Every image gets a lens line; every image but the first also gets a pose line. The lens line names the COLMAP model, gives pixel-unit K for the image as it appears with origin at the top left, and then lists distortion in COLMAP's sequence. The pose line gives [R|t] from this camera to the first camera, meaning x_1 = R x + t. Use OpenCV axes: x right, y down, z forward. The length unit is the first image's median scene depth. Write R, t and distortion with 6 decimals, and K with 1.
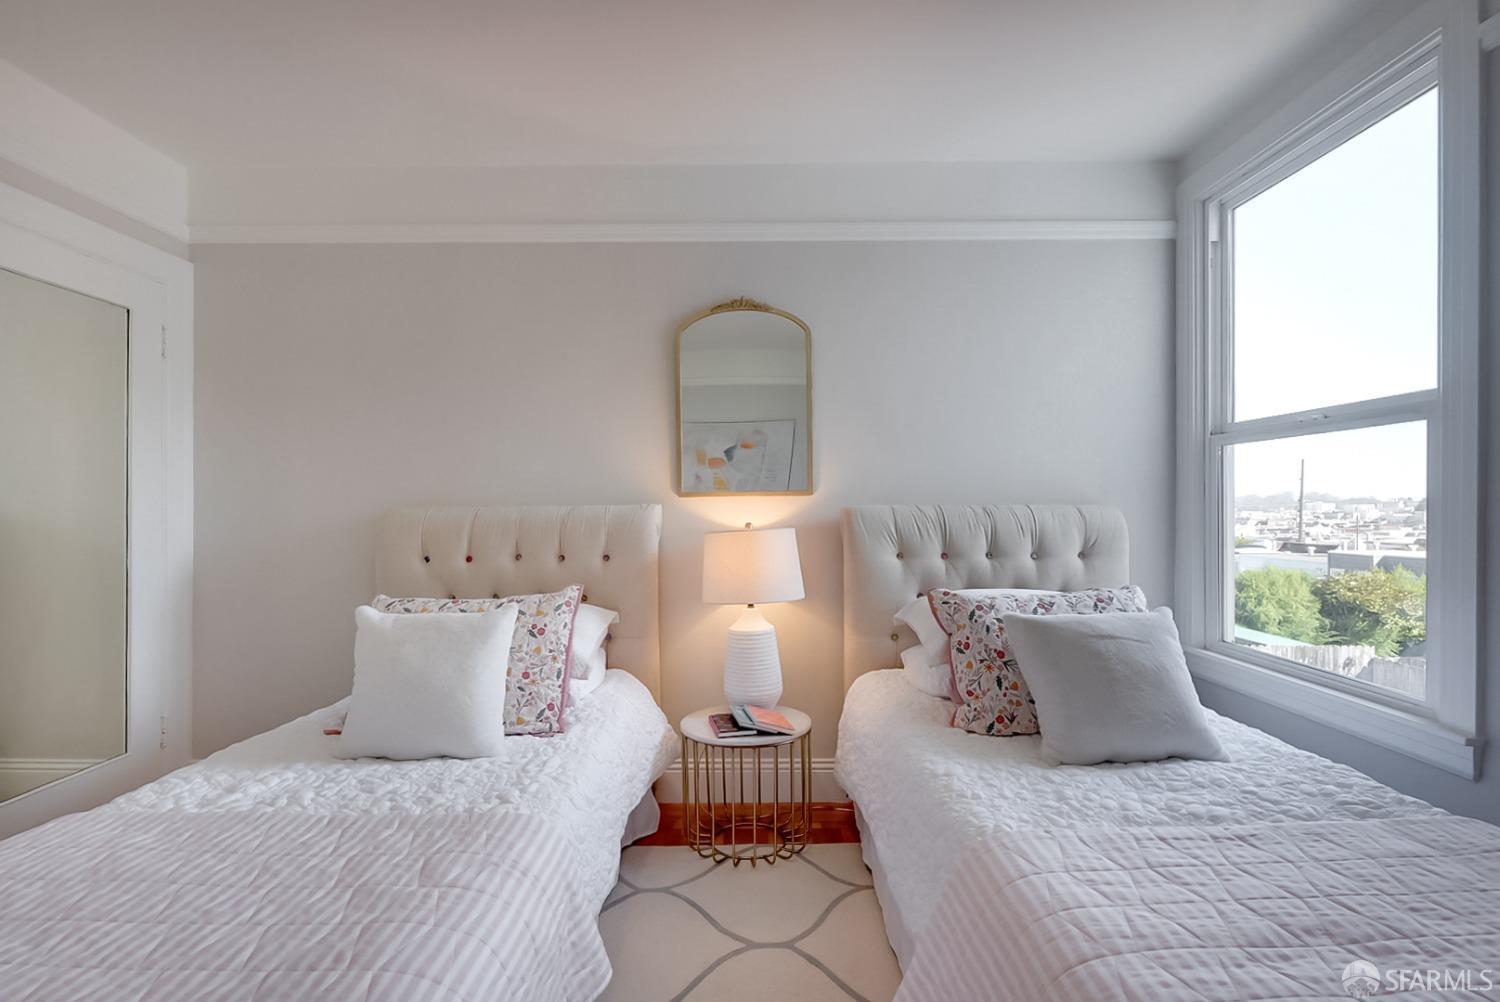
lens RADIAL K [[675.7, 0, 757.8], [0, 675.7, 504.8], [0, 0, 1]] dist [-0.010034, 0.002115]
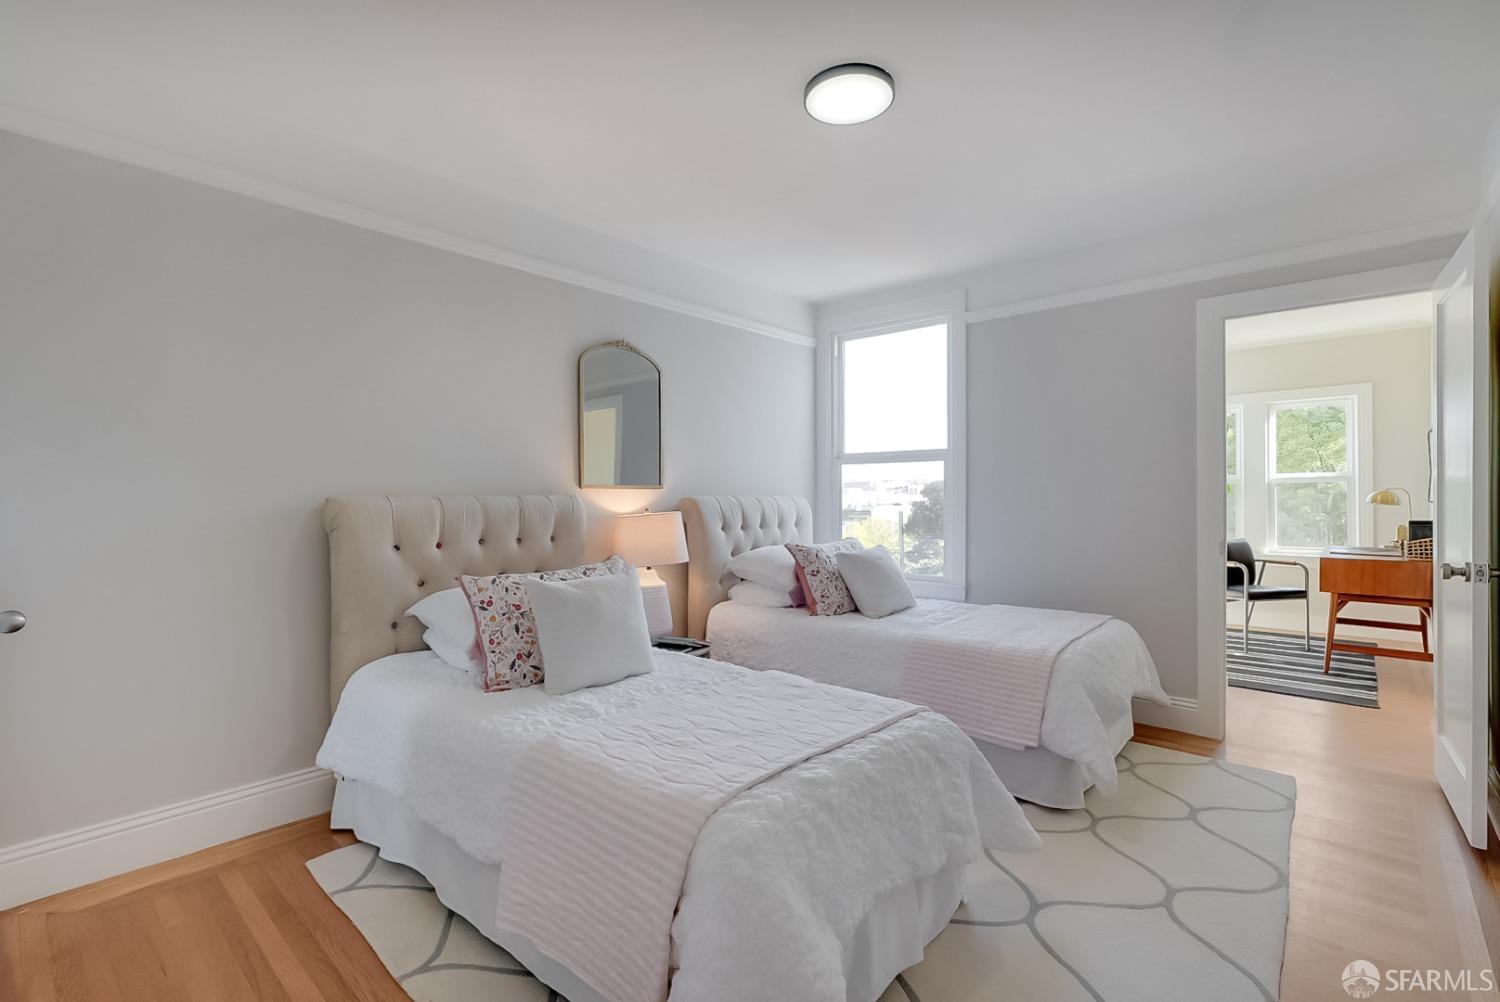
lens RADIAL K [[667.4, 0, 743.6], [0, 667.4, 498.9], [0, 0, 1]] dist [0.000684, -0.000157]
pose [[0.677020, 0.000447, 0.735964, -0.886792], [-0.004854, 0.999981, 0.003857, 0.000615], [-0.735948, -0.006183, 0.677010, -0.072615]]
